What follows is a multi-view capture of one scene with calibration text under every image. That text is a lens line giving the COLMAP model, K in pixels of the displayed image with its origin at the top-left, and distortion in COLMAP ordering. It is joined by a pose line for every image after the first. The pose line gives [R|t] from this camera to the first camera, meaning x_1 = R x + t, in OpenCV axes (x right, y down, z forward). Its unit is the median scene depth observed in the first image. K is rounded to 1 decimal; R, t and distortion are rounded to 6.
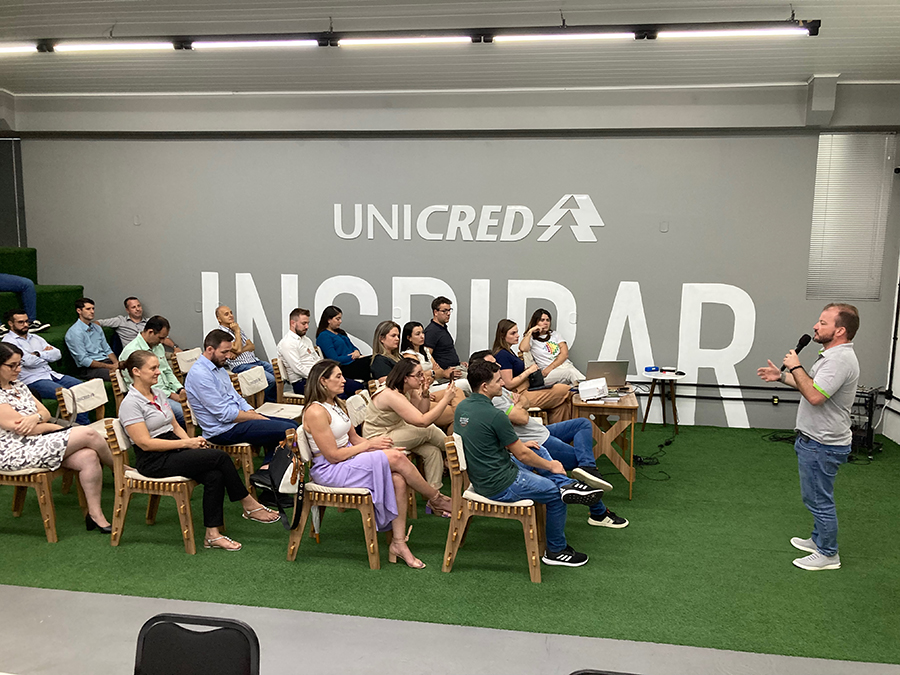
lens RADIAL K [[728.8, 0, 447.2], [0, 728.8, 337.5], [0, 0, 1]] dist [0.099554, -0.130933]
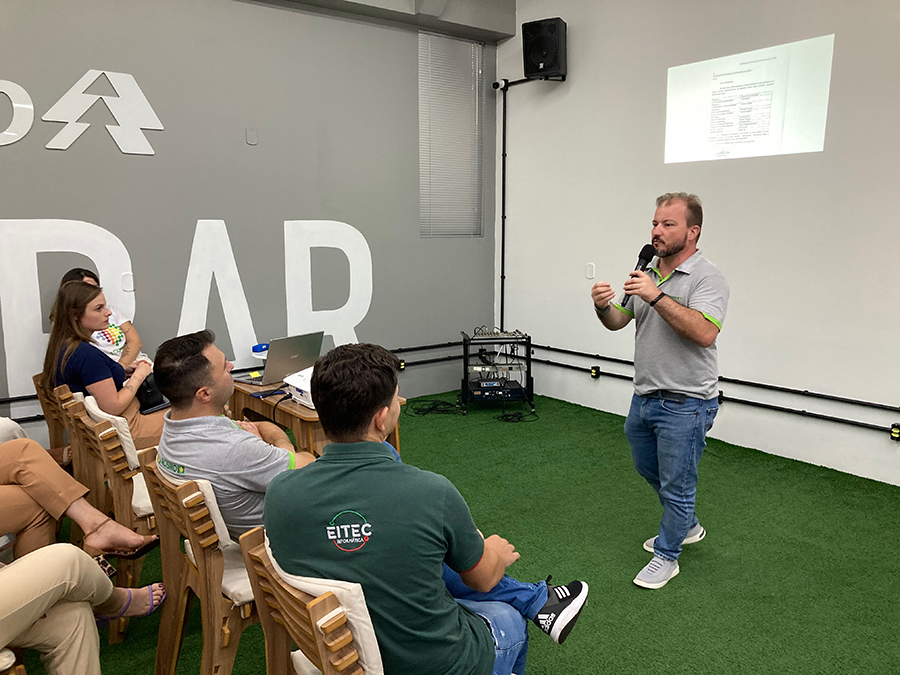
lens RADIAL K [[742.2, 0, 439.9], [0, 742.2, 338.4], [0, 0, 1]] dist [0.017932, 0.000015]
pose [[0.690965, -0.125842, 0.711850, -0.093082], [0.109756, 0.991578, 0.068757, 0.005077], [-0.714507, 0.030621, 0.698958, 0.392182]]
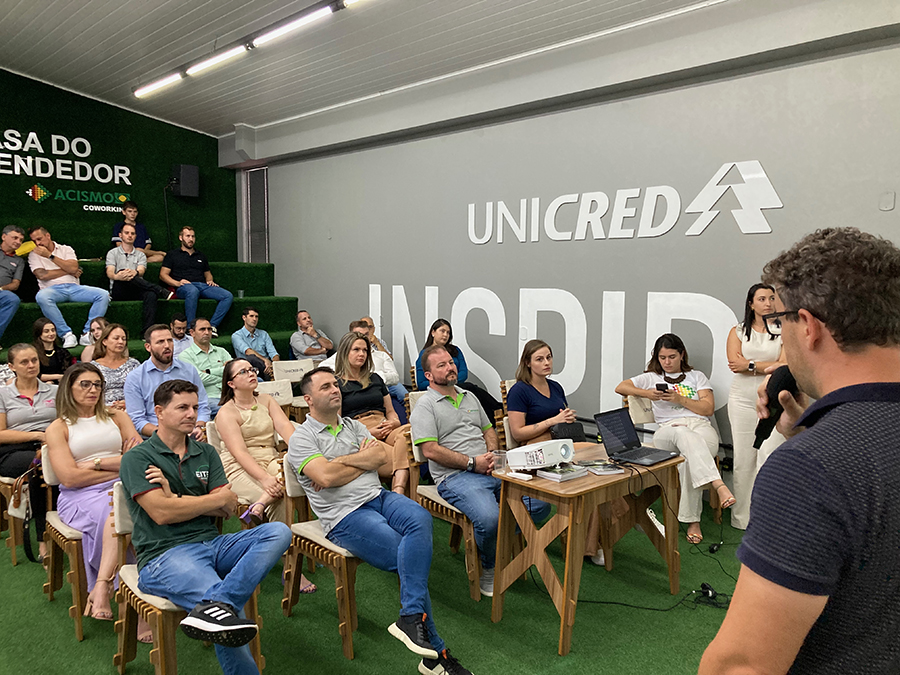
lens RADIAL K [[724.1, 0, 450.0], [0, 724.1, 337.5], [0, 0, 1]] dist [0.059482, -0.060521]
pose [[0.791136, 0.046128, -0.609898, 0.367217], [-0.074708, 0.996974, -0.021505, -0.006601], [0.607060, 0.062577, 0.792188, 0.337740]]
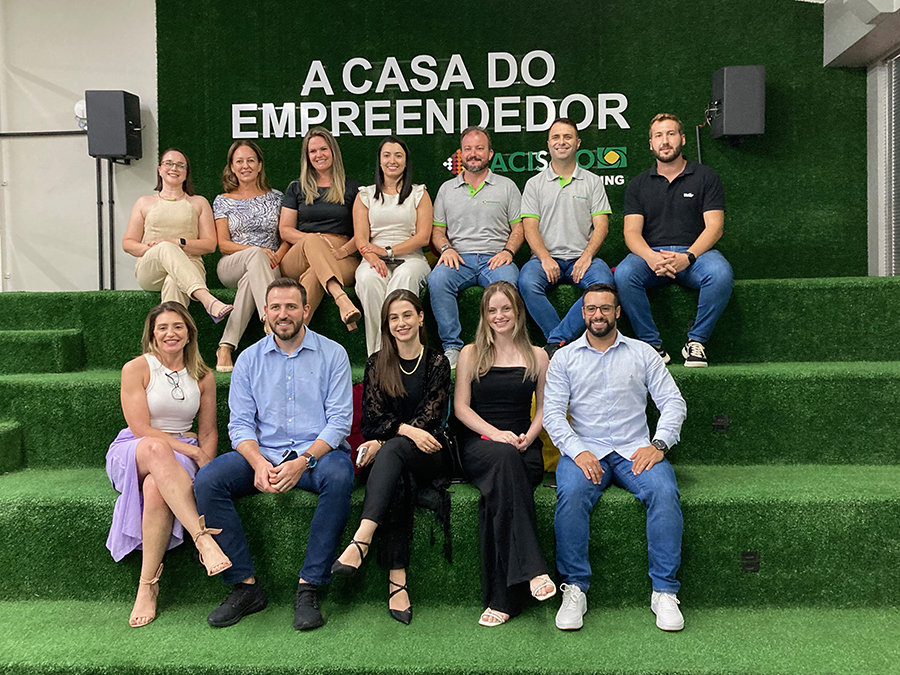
lens RADIAL K [[728.8, 0, 447.2], [0, 728.8, 337.5], [0, 0, 1]] dist [0.099554, -0.130933]
pose [[0.093997, -0.008775, -0.995534, -0.200849], [-0.113798, 0.993313, -0.019500, -0.044070], [0.989047, 0.115122, 0.092370, 0.767931]]
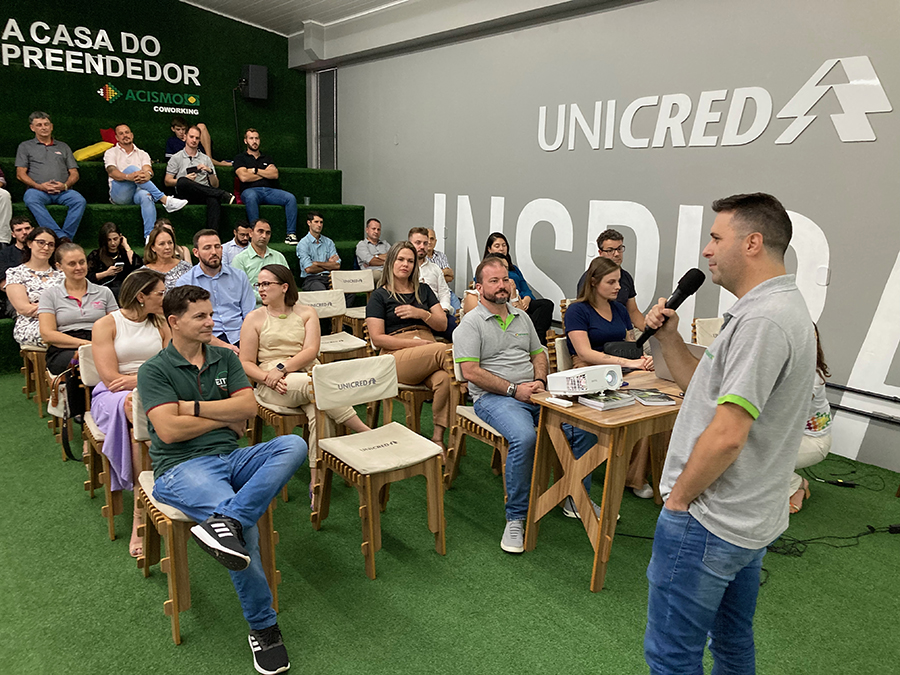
lens RADIAL K [[727.4, 0, 463.7], [0, 727.4, 330.1], [0, 0, 1]] dist [0.038524, -0.053703]
pose [[0.726841, 0.141002, -0.672176, 0.365587], [-0.106580, 0.989999, 0.092423, -0.007279], [0.678486, 0.004463, 0.734600, 0.378884]]
